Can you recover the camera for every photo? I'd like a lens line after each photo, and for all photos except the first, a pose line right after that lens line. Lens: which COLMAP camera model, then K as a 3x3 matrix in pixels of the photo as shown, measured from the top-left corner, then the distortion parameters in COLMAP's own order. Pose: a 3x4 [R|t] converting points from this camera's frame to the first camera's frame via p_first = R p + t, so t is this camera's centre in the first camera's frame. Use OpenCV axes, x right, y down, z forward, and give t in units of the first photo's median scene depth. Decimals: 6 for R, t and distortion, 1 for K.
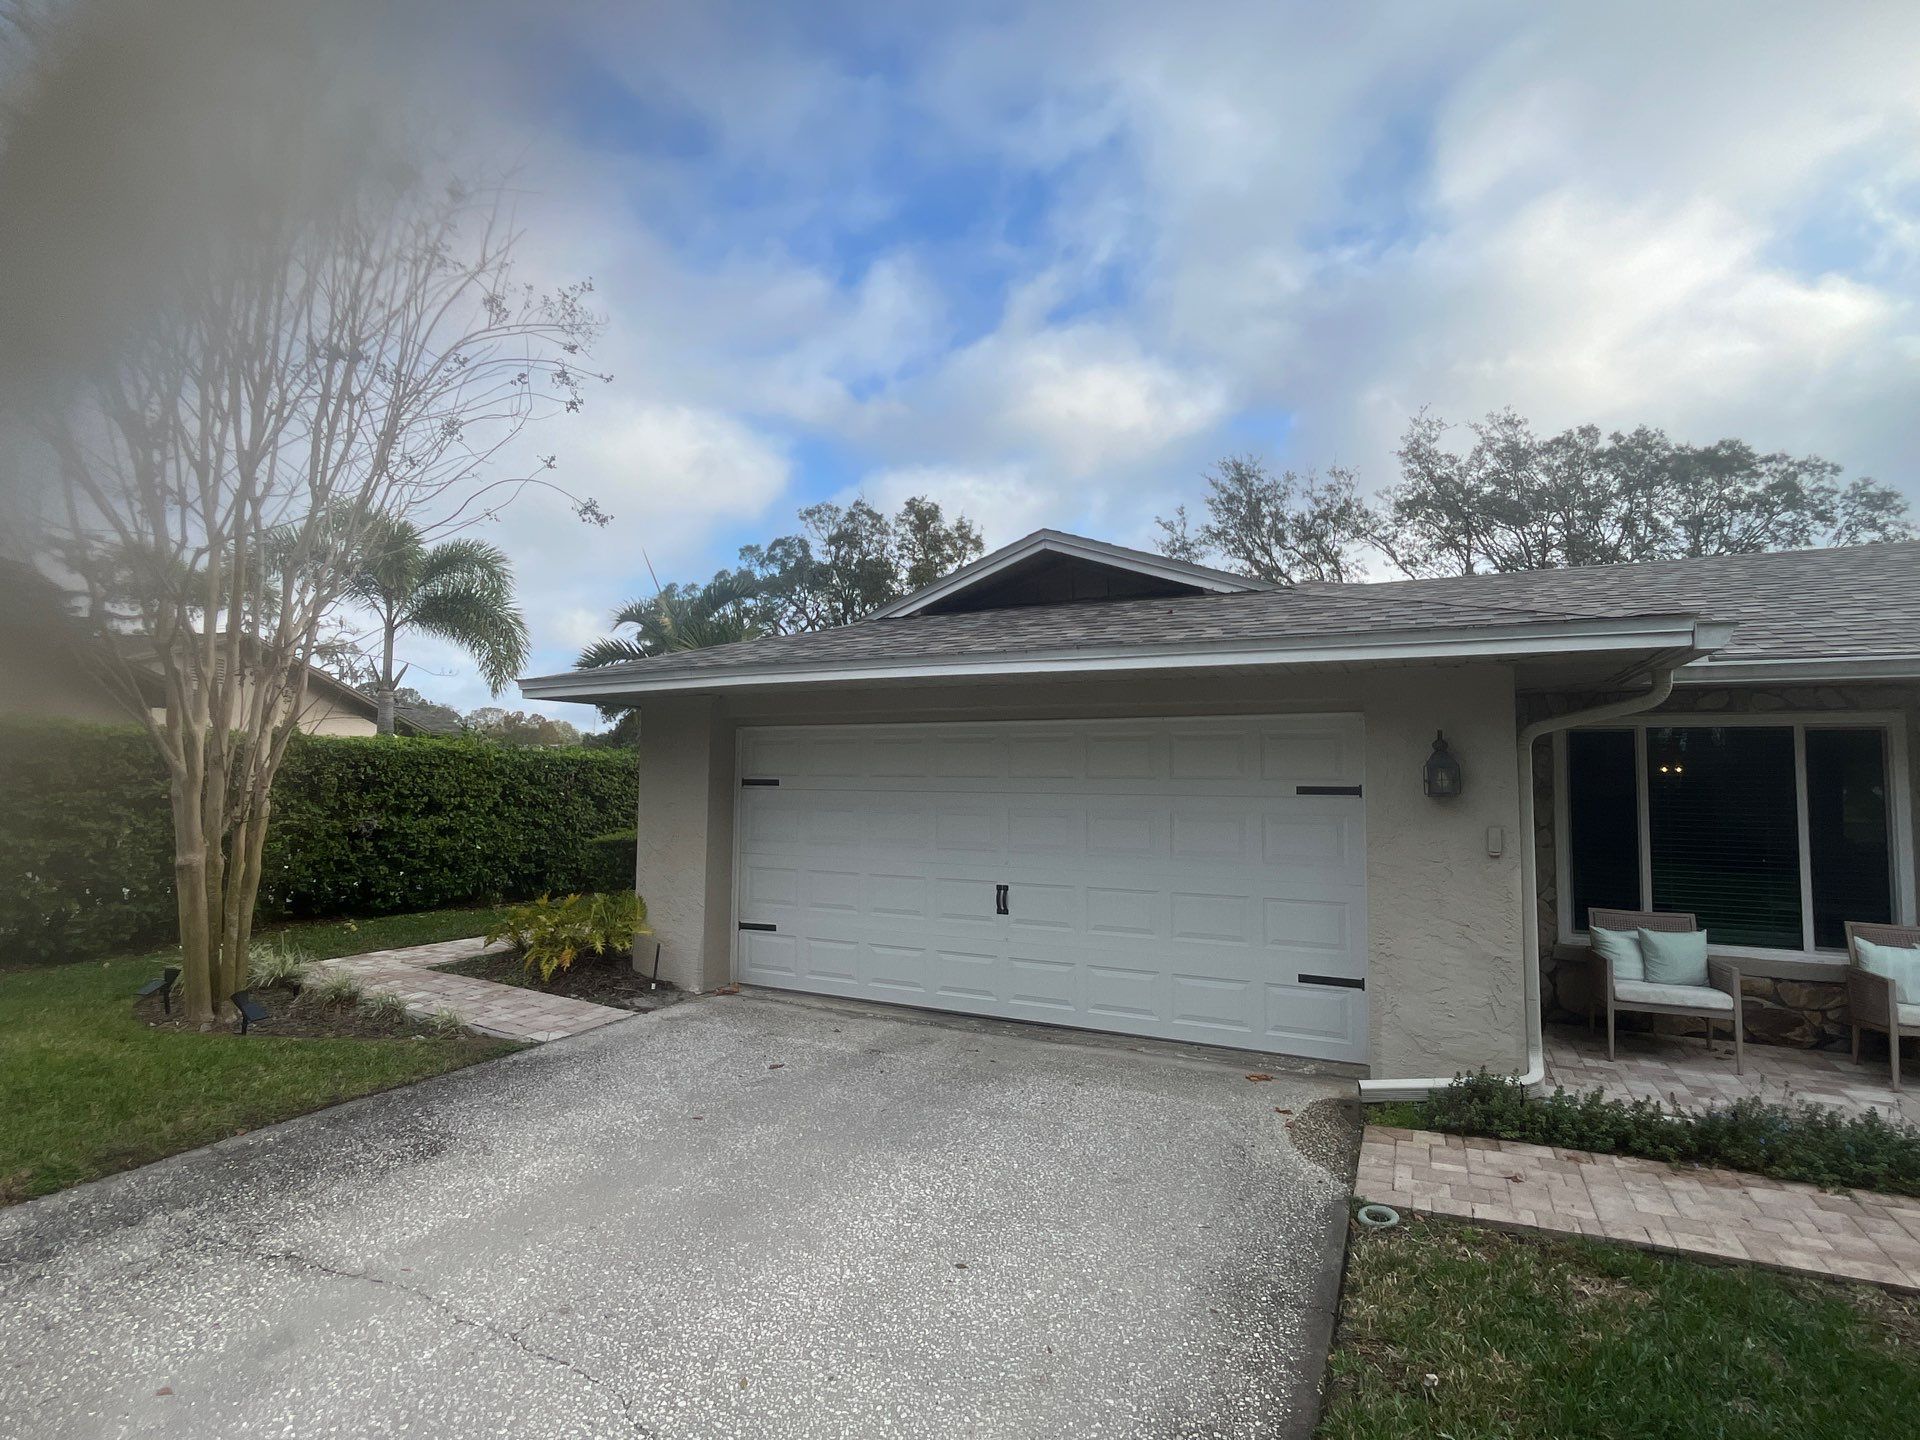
lens RADIAL K [[936.6, 0, 960.0], [0, 936.6, 720.0], [0, 0, 1]] dist [-0.001062, -0.000262]
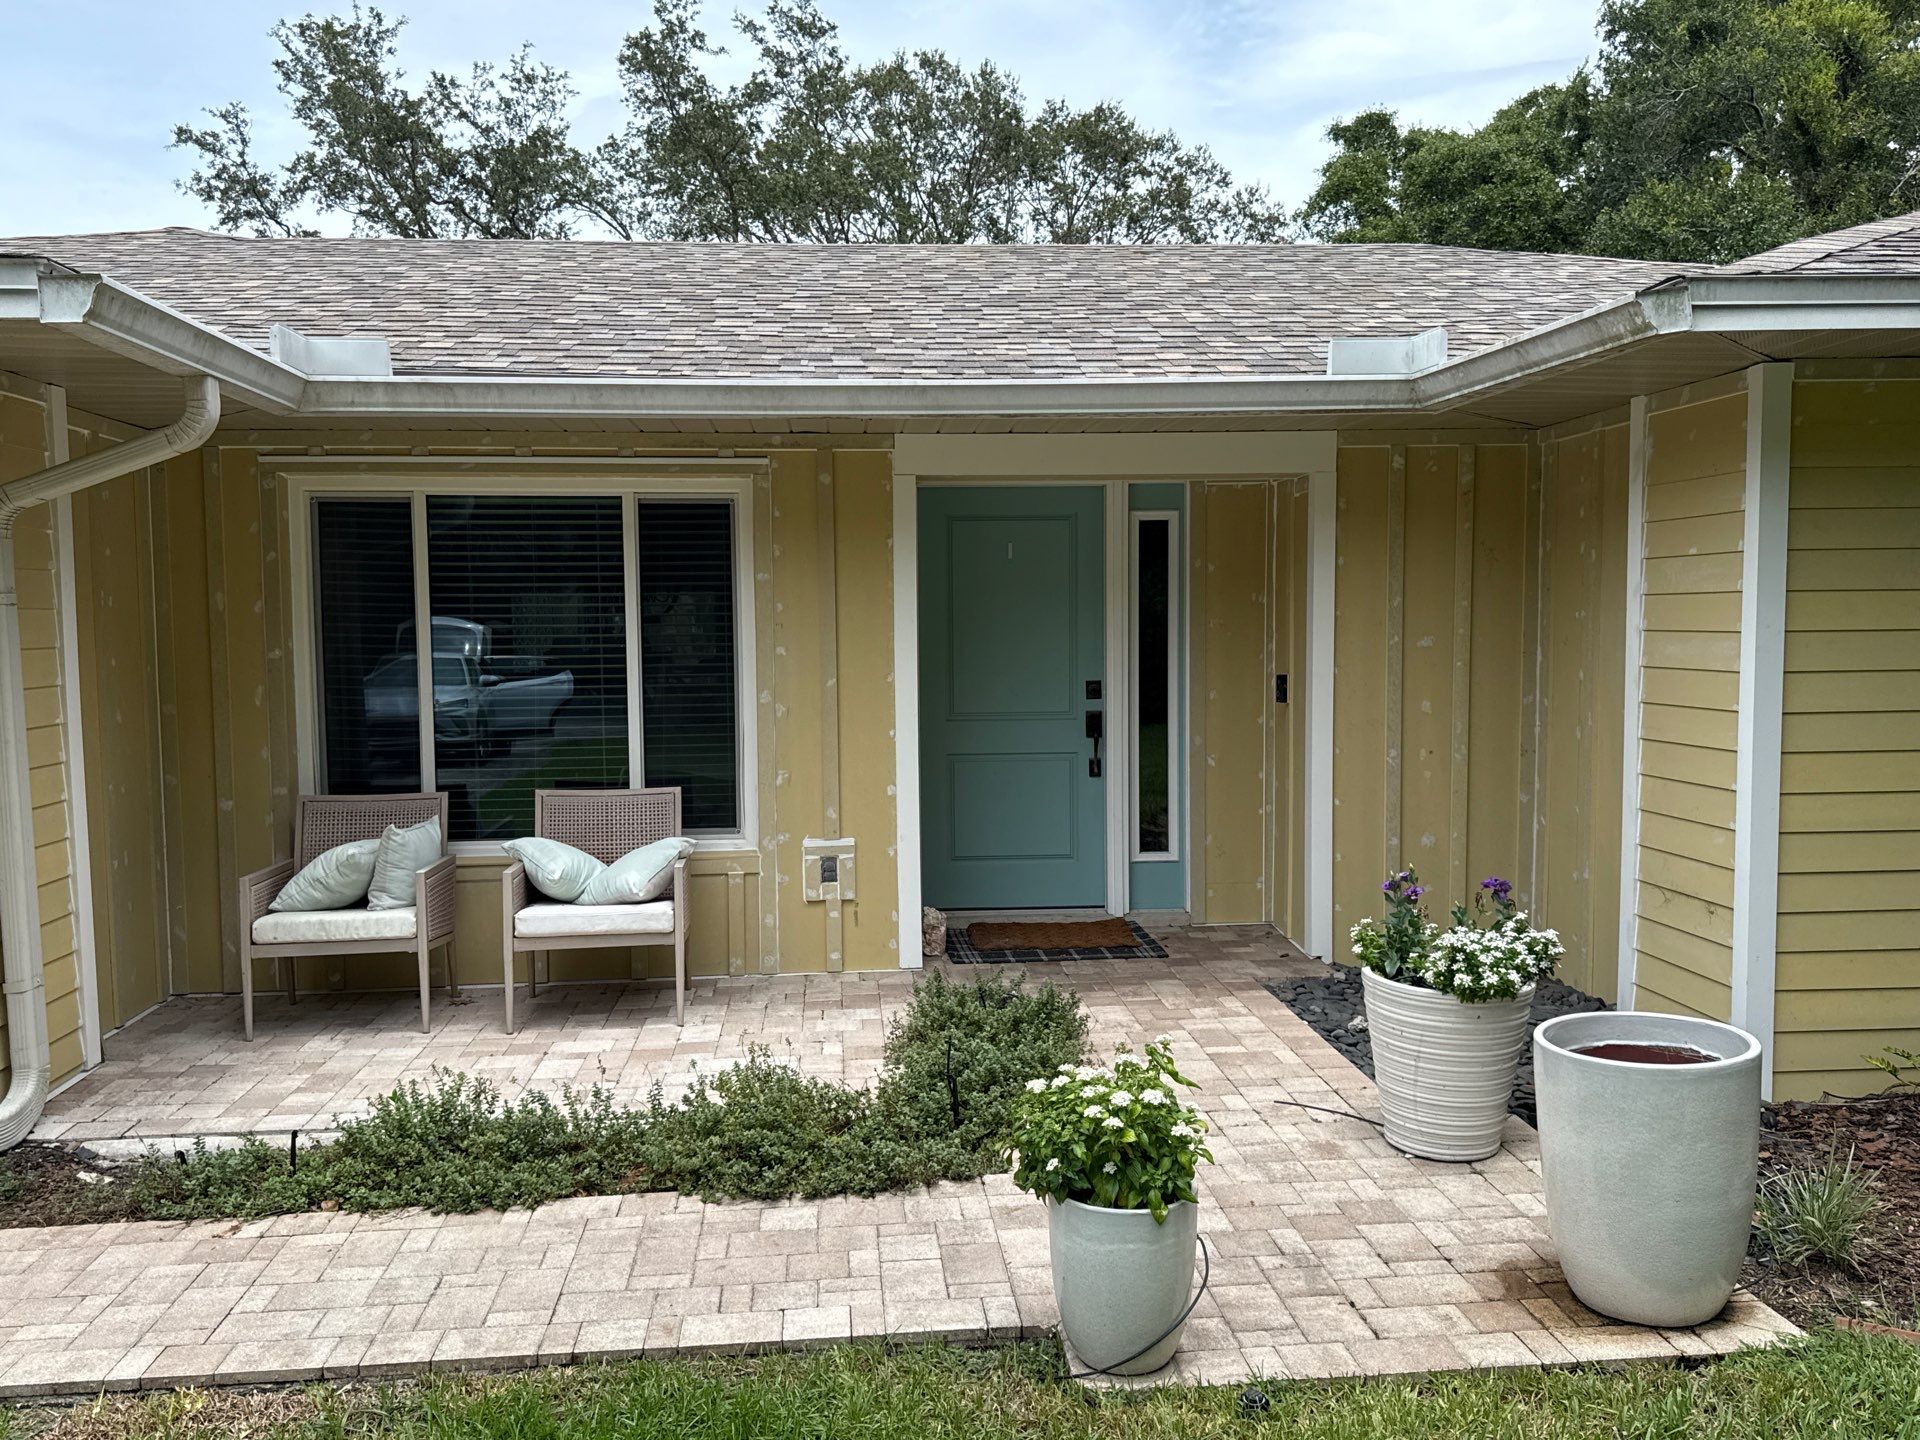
lens RADIAL K [[1584.8, 0, 944.3], [0, 1584.8, 724.5], [0, 0, 1]] dist [0.149869, -0.265791]
pose [[0.865380, -0.053003, 0.498304, 0.447589], [-0.010252, 0.992310, 0.123353, 0.021321], [-0.501011, -0.111856, 0.858182, -0.061039]]
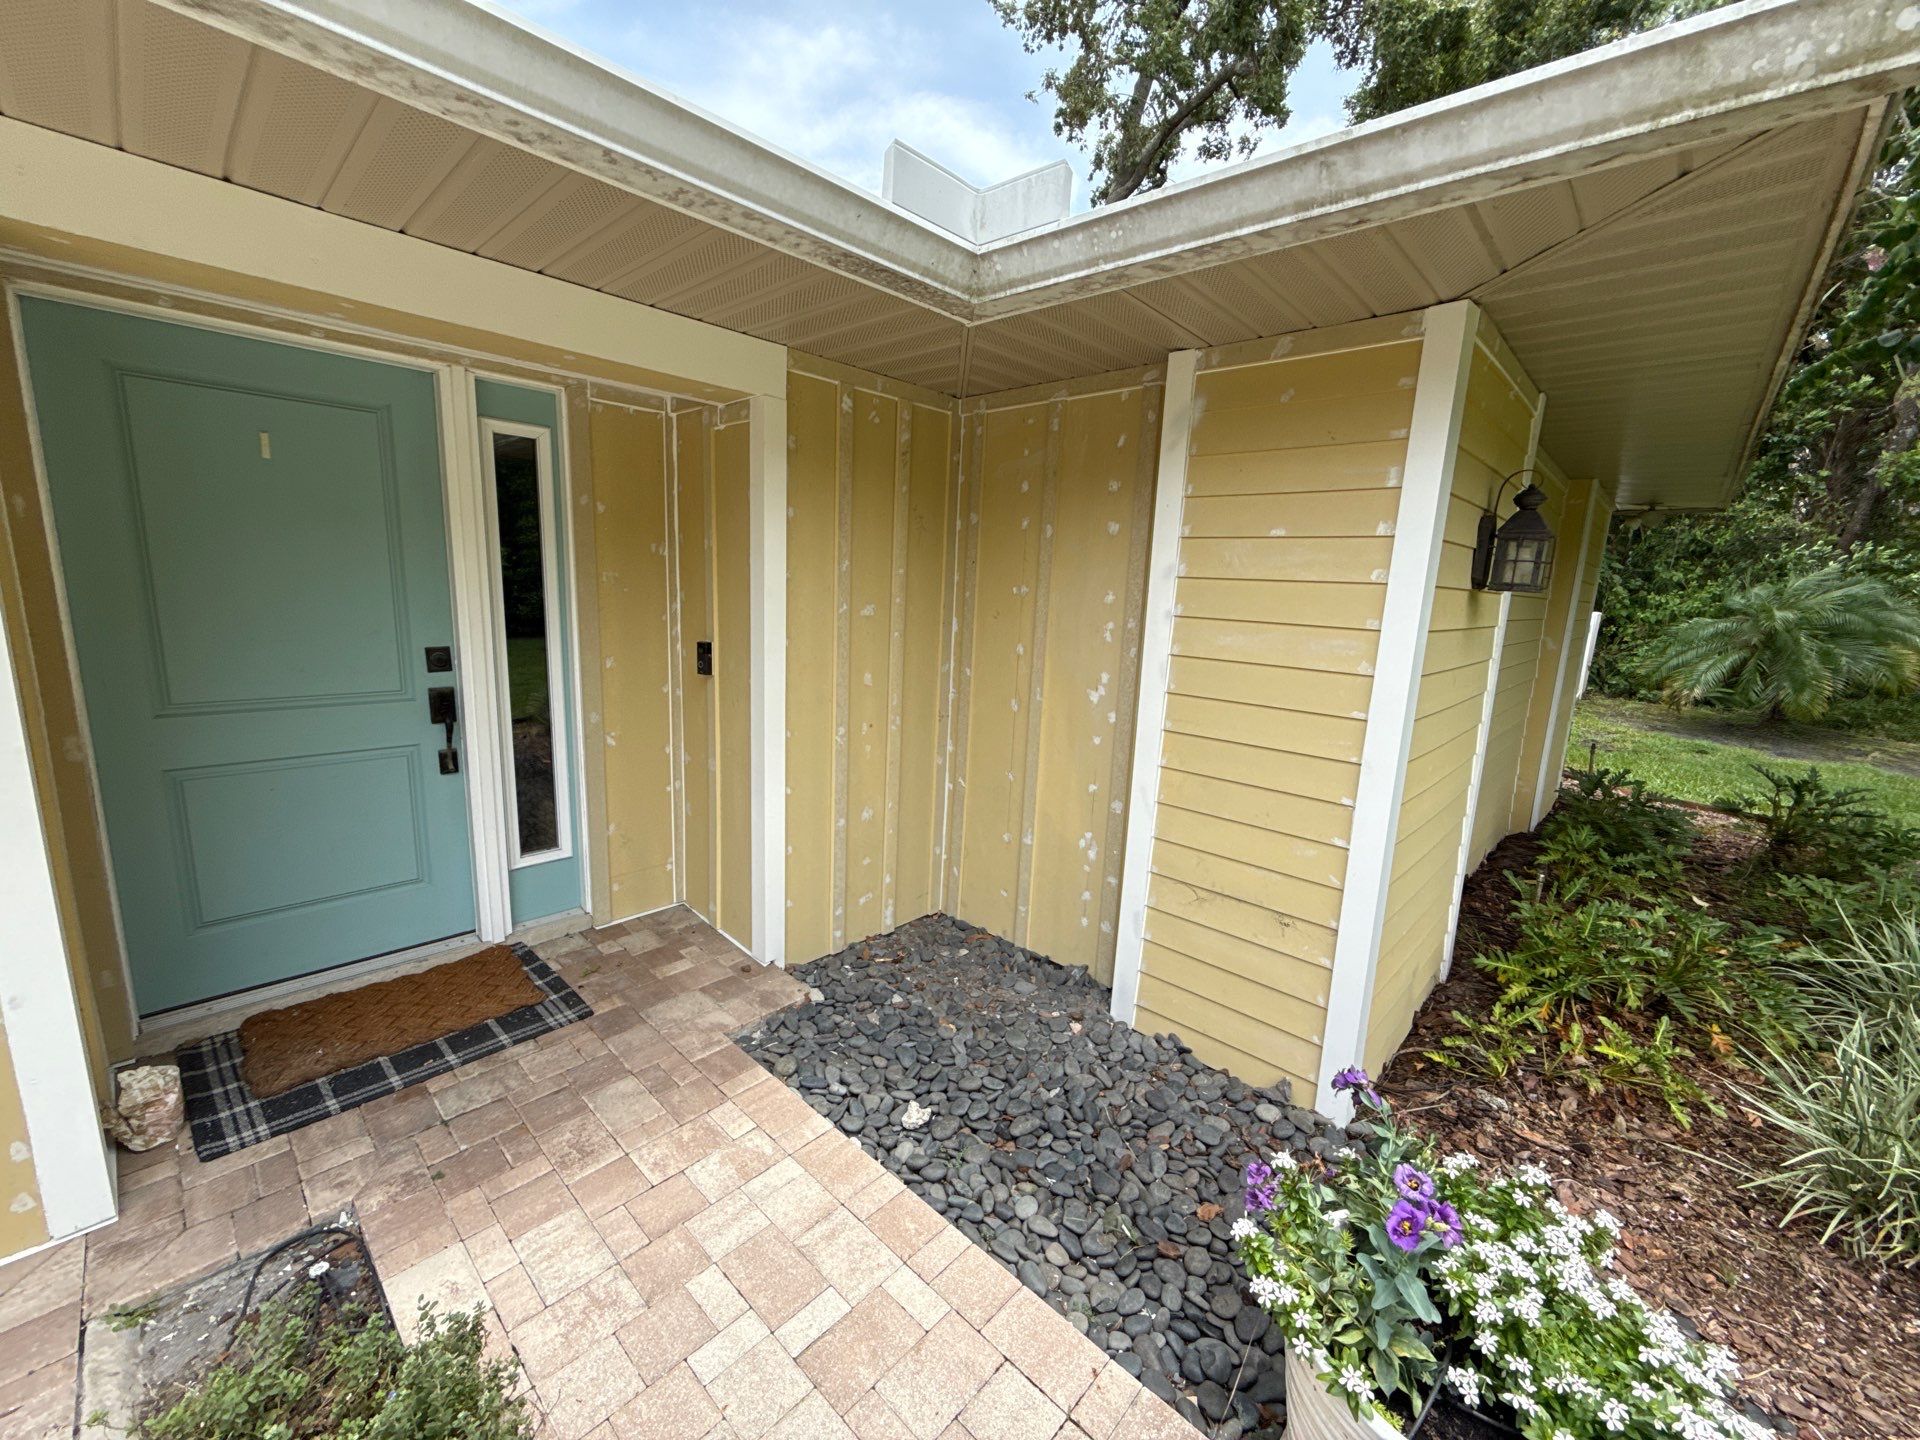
lens RADIAL K [[762.3, 0, 962.1], [0, 762.3, 720.1], [0, 0, 1]] dist [0.000516, 0.000103]
pose [[0.297998, -0.170065, 0.939295, 0.779094], [-0.098130, 0.973331, 0.207360, 0.053430], [-0.949509, -0.153966, 0.273362, 0.444829]]
